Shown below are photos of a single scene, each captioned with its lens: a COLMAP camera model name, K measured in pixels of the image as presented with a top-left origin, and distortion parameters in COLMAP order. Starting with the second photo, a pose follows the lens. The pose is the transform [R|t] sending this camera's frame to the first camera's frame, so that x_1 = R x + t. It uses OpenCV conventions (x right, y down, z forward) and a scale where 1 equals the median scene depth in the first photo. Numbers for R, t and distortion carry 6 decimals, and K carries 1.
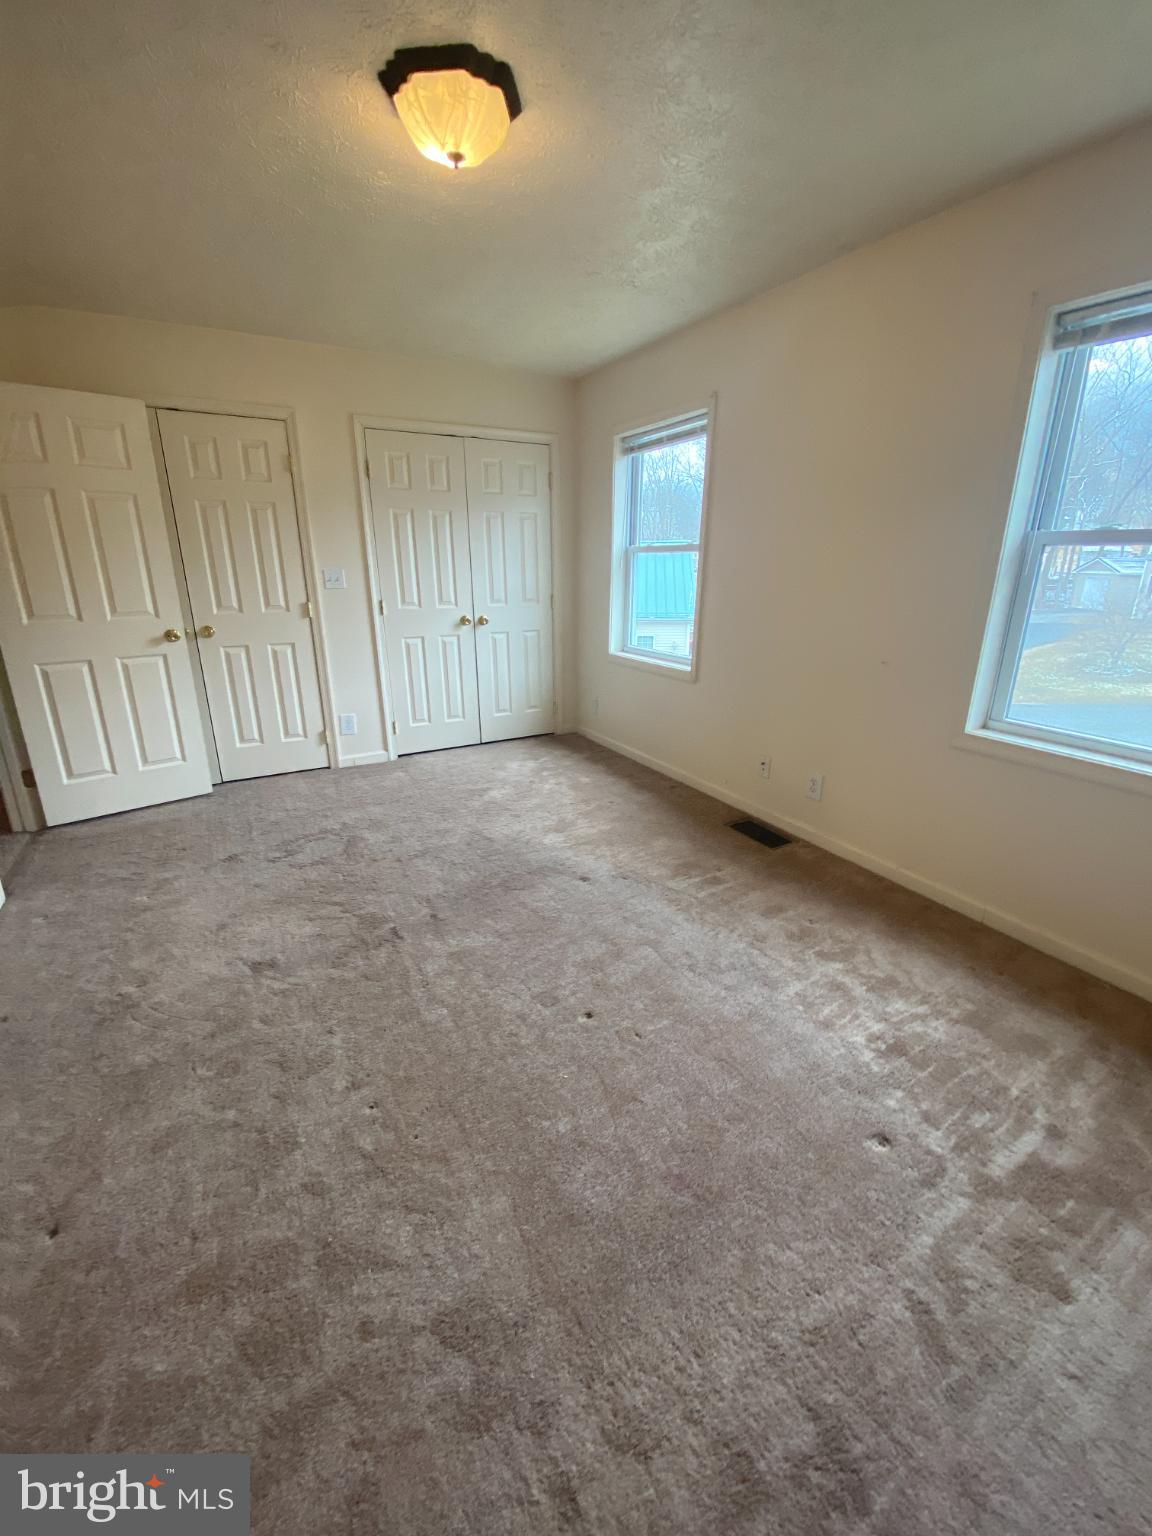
lens RADIAL K [[625.2, 0, 586.1], [0, 625.2, 762.4], [0, 0, 1]] dist [-0.009918, -0.005136]
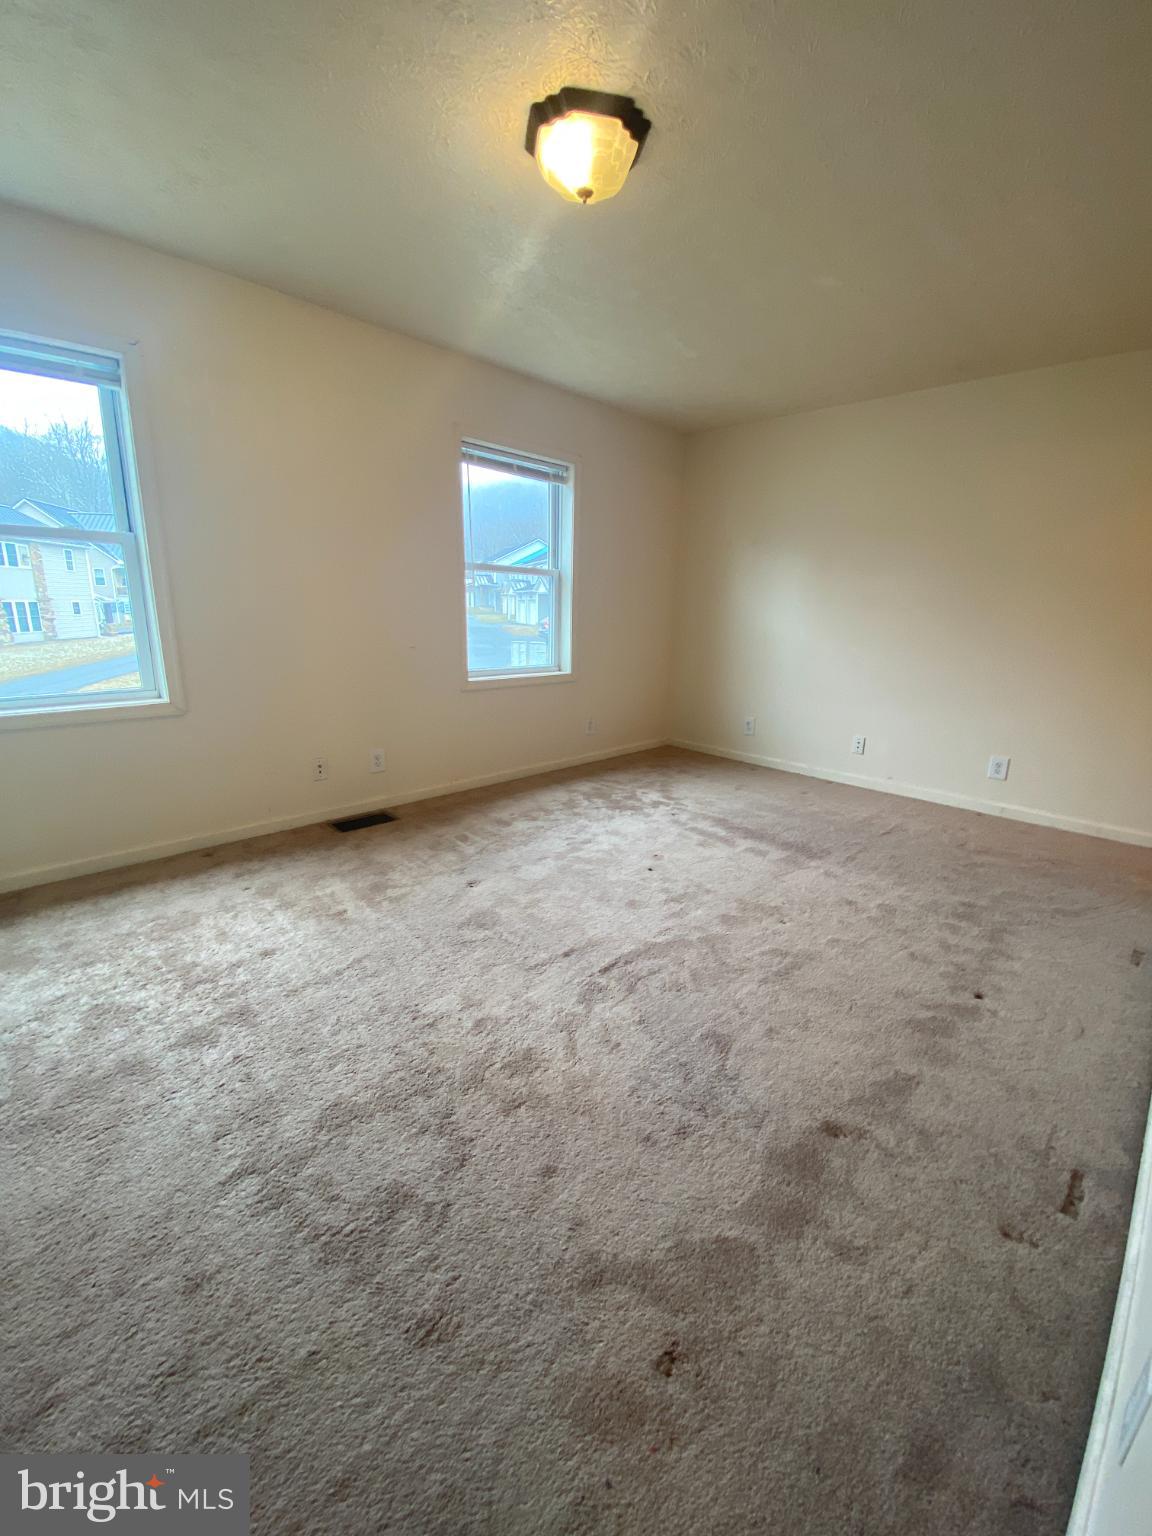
lens RADIAL K [[625.2, 0, 577.6], [0, 625.2, 769.9], [0, 0, 1]] dist [-0.009918, -0.005136]
pose [[-0.276881, -0.254979, 0.926457, -0.840939], [0.260600, 0.908091, 0.327808, -0.235980], [-0.924892, 0.332198, -0.184986, 0.882799]]
